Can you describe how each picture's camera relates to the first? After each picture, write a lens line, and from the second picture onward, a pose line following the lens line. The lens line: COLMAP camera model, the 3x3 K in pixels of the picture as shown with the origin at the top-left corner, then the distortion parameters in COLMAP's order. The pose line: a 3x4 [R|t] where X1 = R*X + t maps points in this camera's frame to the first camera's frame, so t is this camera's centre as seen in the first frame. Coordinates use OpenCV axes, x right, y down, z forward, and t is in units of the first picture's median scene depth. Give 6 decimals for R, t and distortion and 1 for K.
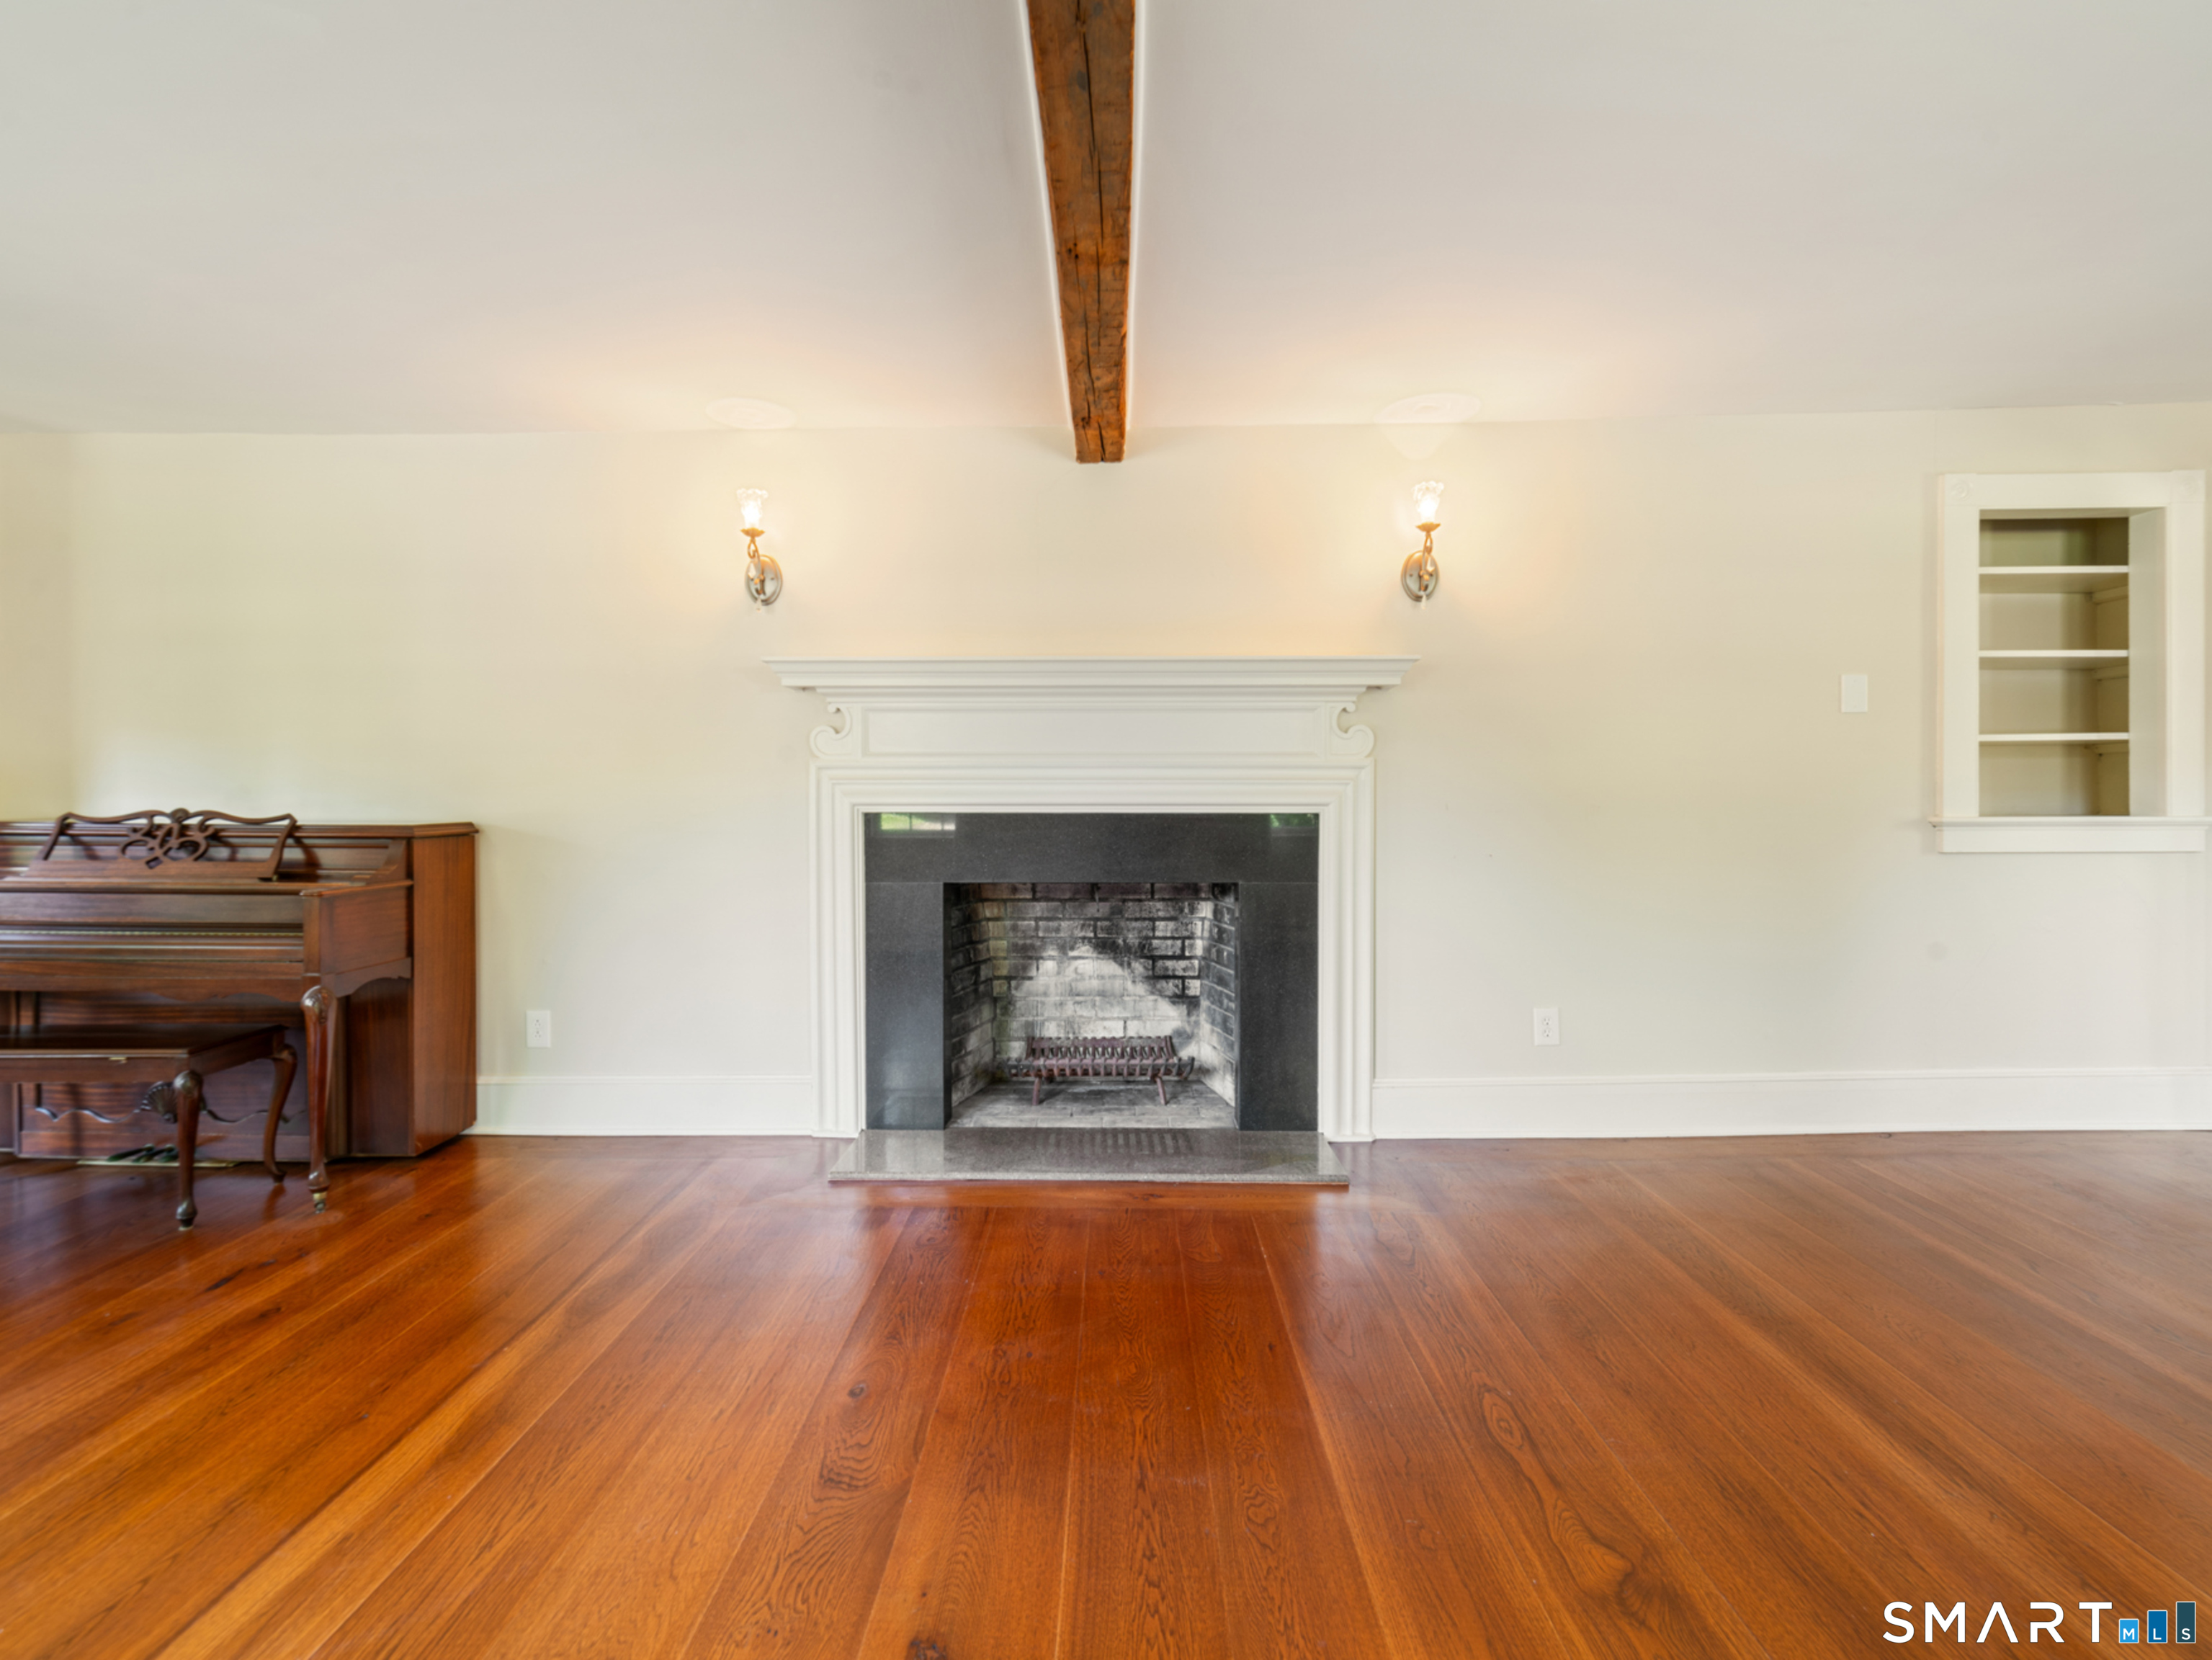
lens RADIAL K [[999.7, 0, 1095.4], [0, 999.7, 808.5], [0, 0, 1]] dist [0.003471, 0.000041]
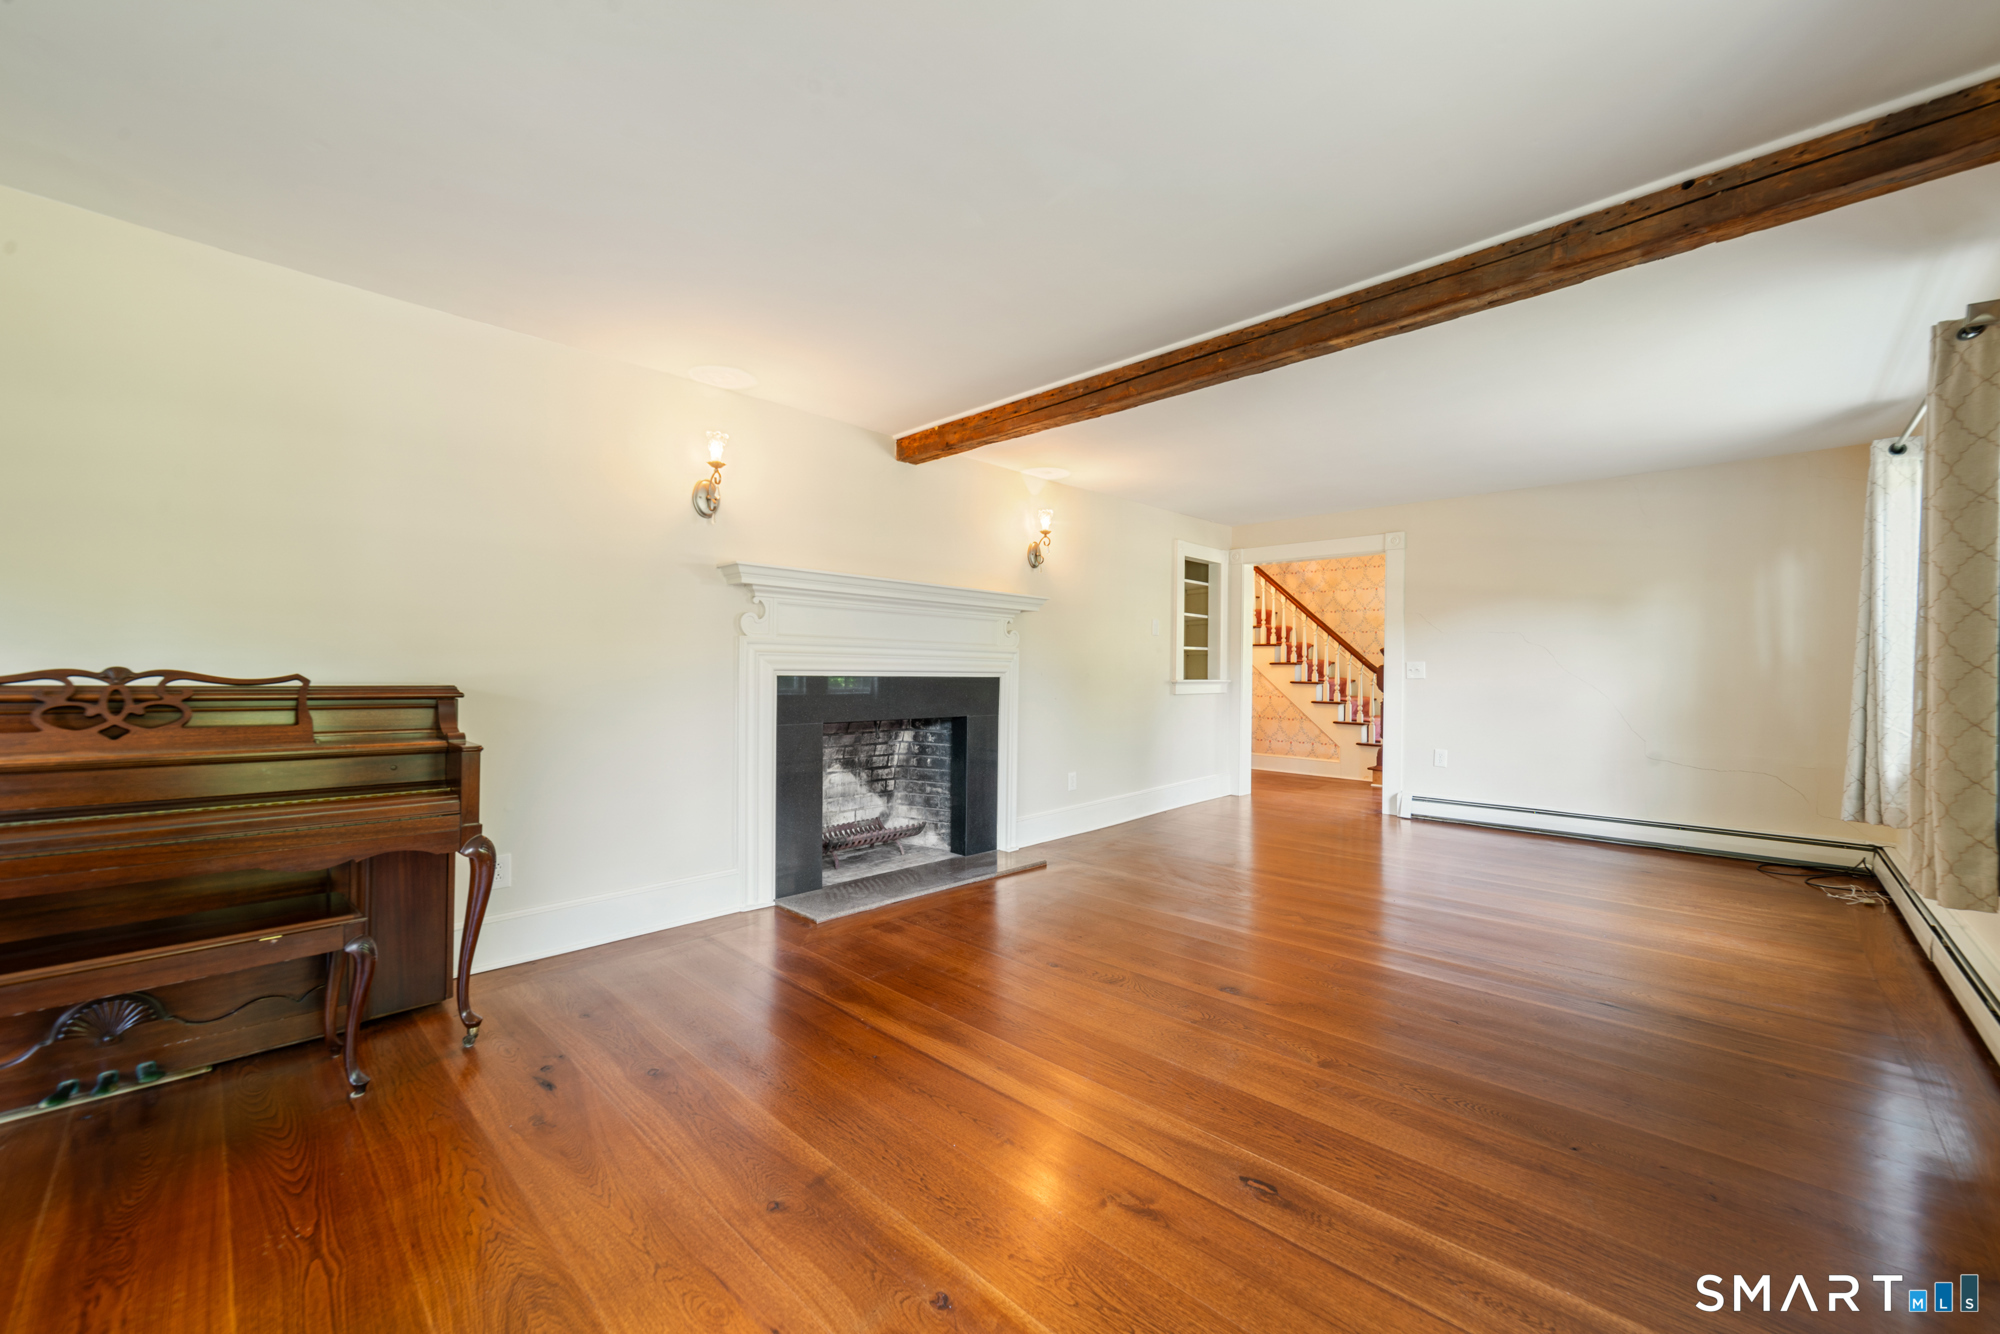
lens RADIAL K [[787.2, 0, 997.3], [0, 787.2, 686.1], [0, 0, 1]] dist [0.017651, 0.000391]
pose [[0.678732, -0.005079, 0.734368, -0.819402], [-0.005008, 0.999921, 0.011544, 0.003974], [-0.734369, -0.011513, 0.678653, 0.012162]]
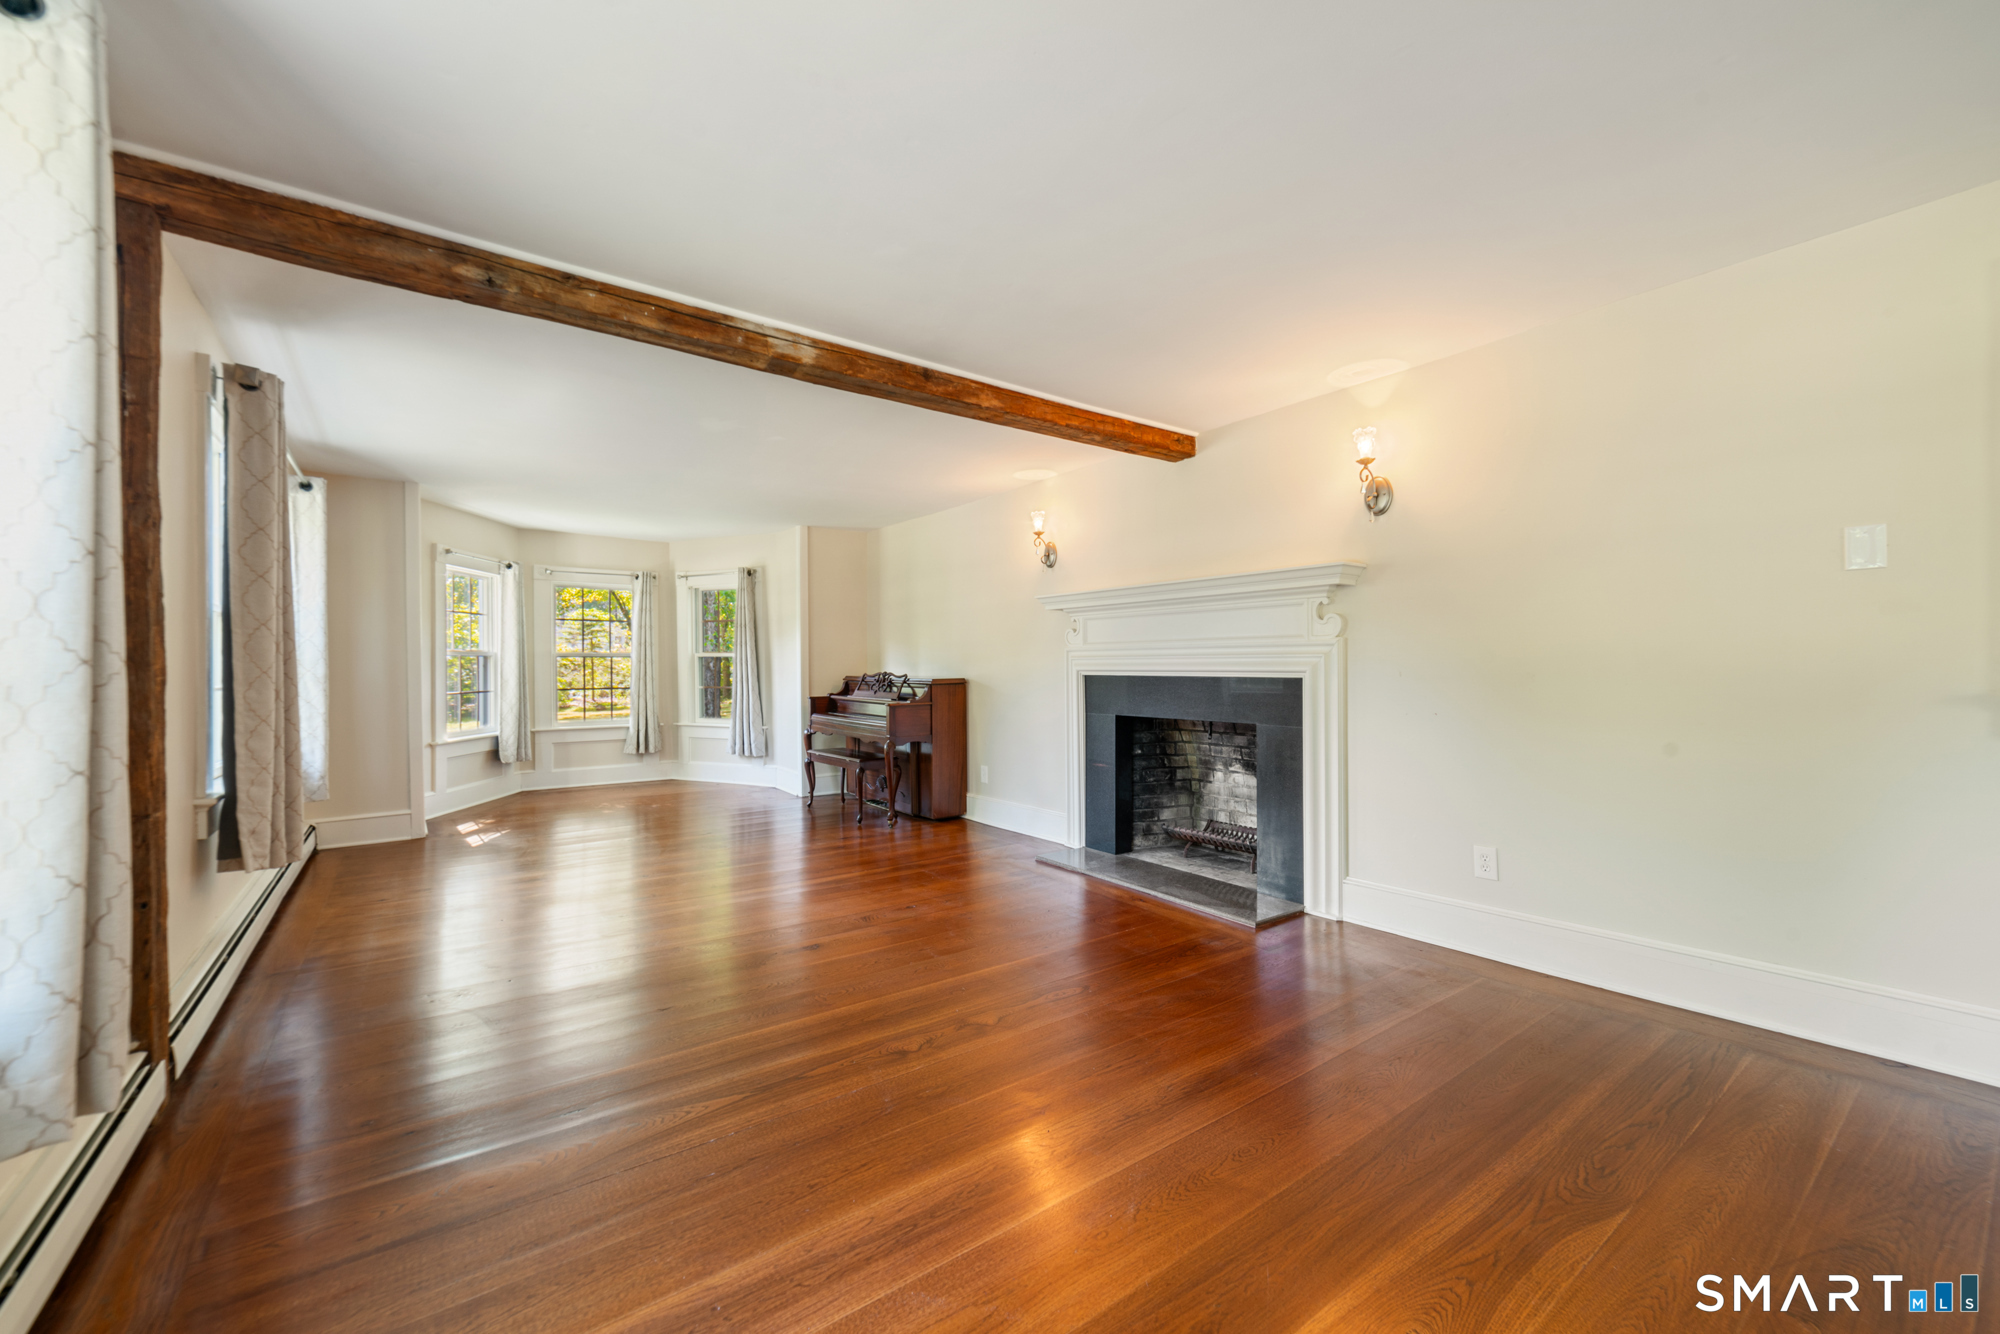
lens RADIAL K [[787.2, 0, 1001.7], [0, 787.2, 664.8], [0, 0, 1]] dist [0.017651, 0.000391]
pose [[0.613742, -0.003100, -0.789501, 0.808024], [-0.004358, 0.999964, -0.007314, -0.003409], [0.789495, 0.007930, 0.613706, -0.016248]]
